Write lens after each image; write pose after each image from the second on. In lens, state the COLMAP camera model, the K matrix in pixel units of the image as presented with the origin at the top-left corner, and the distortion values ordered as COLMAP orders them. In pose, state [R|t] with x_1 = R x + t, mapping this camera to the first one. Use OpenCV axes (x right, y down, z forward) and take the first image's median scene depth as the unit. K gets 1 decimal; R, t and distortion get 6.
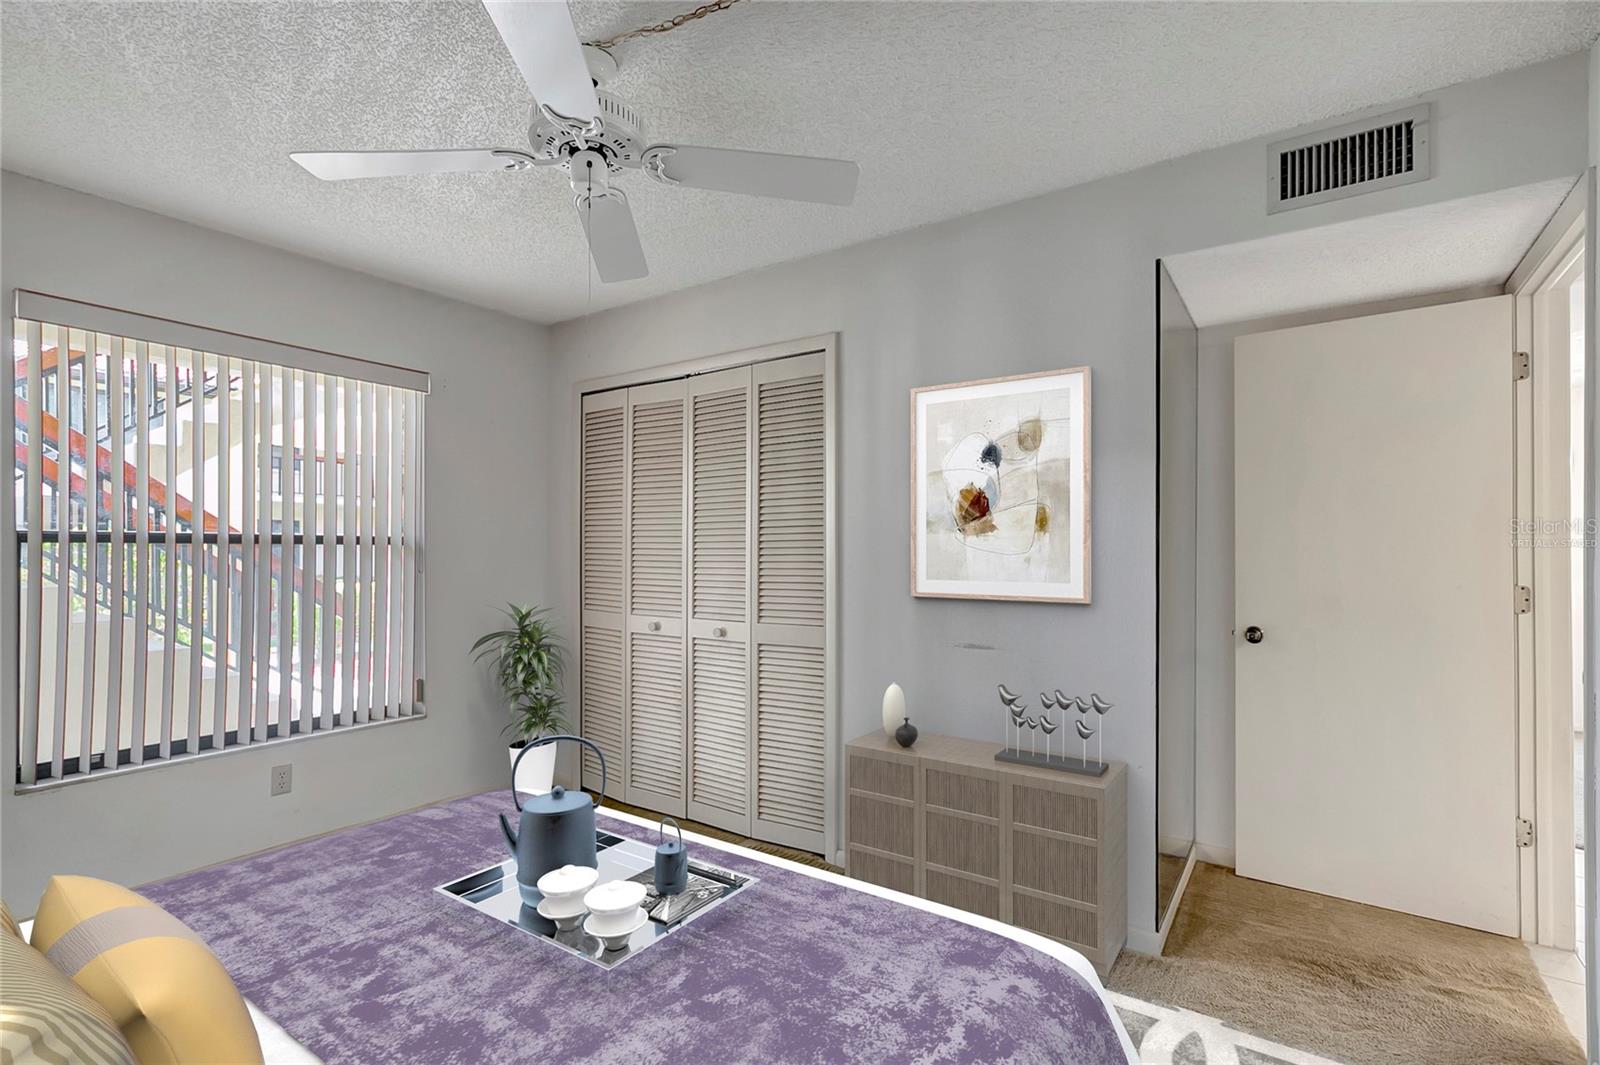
lens RADIAL K [[721.9, 0, 800.0], [0, 721.9, 532.5], [0, 0, 1]] dist [-0.022232, 0.014811]
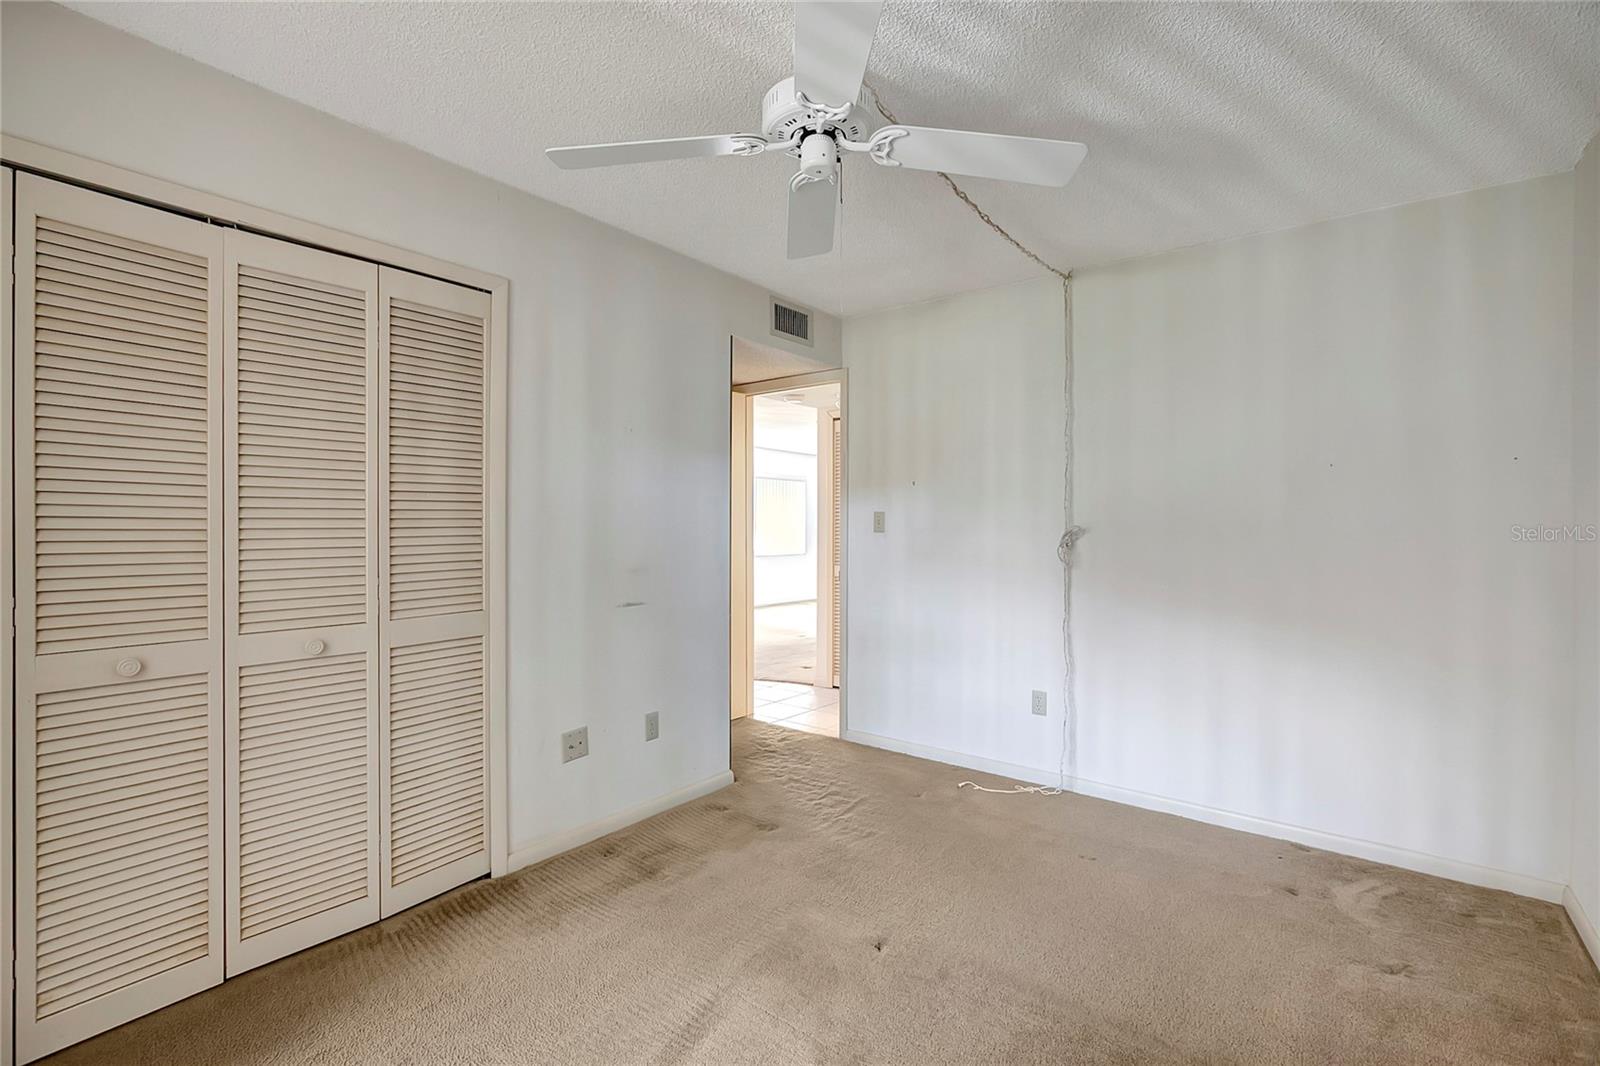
lens RADIAL K [[731.8, 0, 794.8], [0, 731.8, 523.3], [0, 0, 1]] dist [-0.009794, 0.013541]
pose [[0.078189, 0.007636, 0.996909, -0.777017], [-0.015388, 0.999861, -0.006452, 0.024708], [-0.996820, -0.014836, 0.078296, 0.535270]]
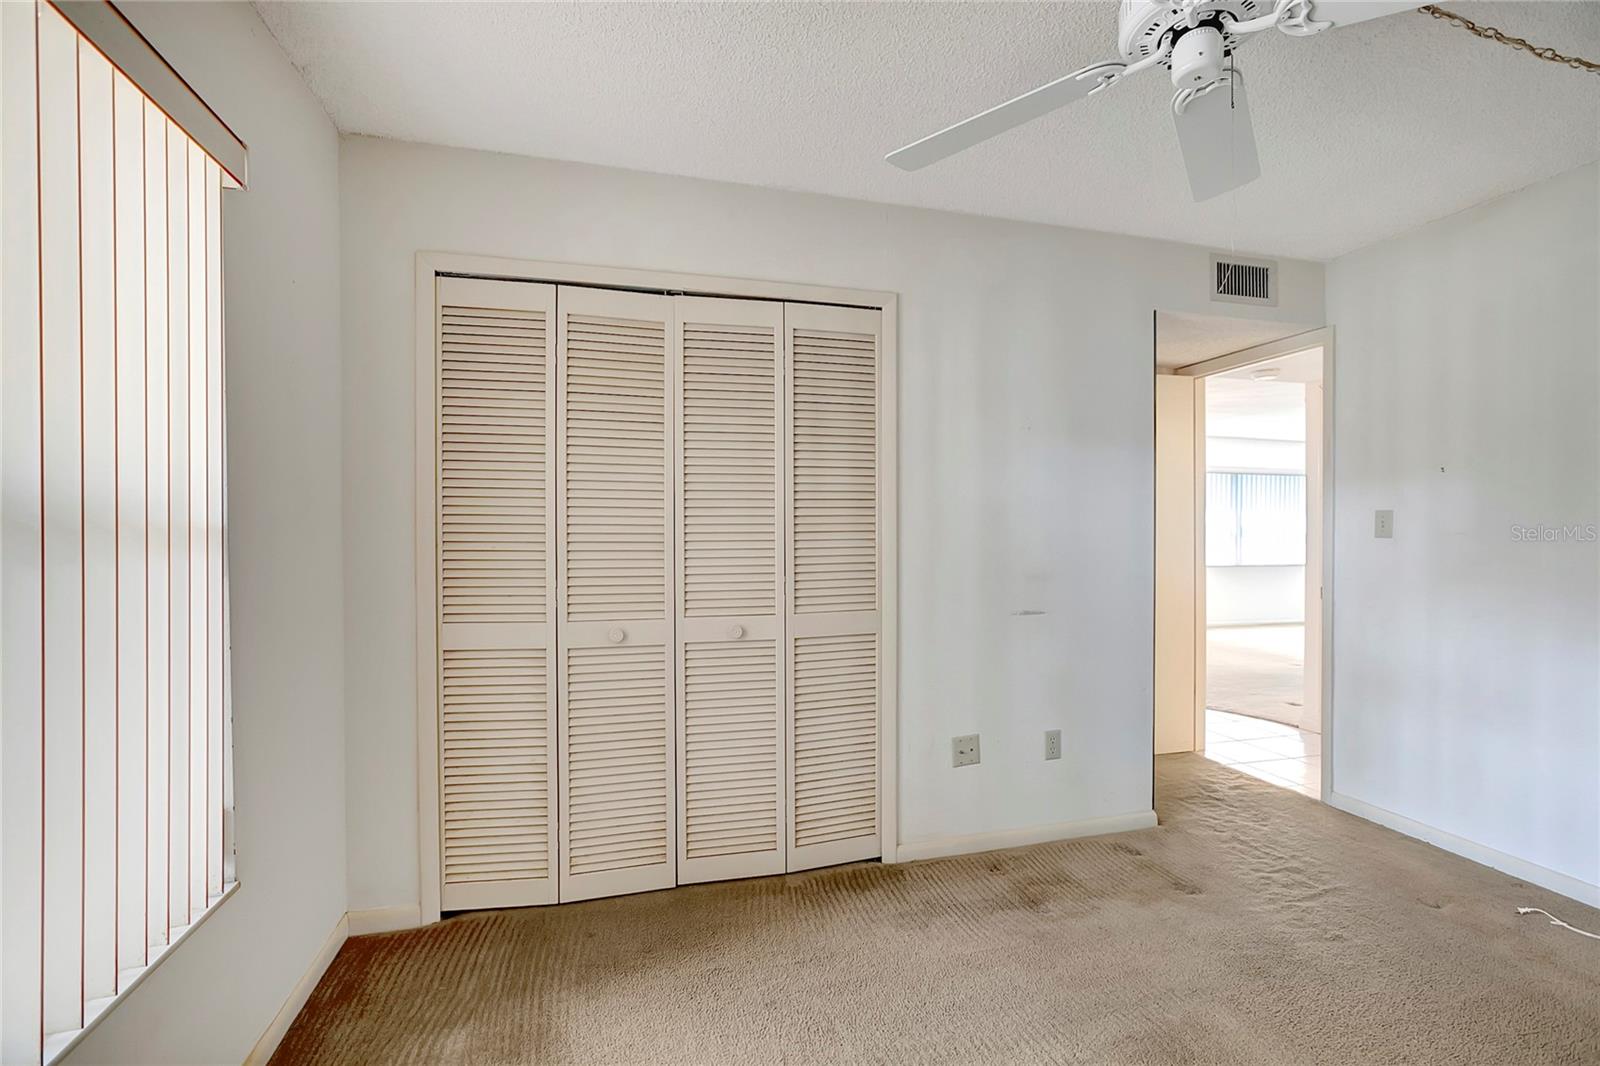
lens RADIAL K [[721.9, 0, 800.0], [0, 721.9, 533.0], [0, 0, 1]] dist [-0.022232, 0.014811]
pose [[0.650789, 0.001356, 0.759258, -0.695412], [-0.011790, 0.999896, 0.008320, 0.024972], [-0.759167, -0.014366, 0.650737, 0.455131]]
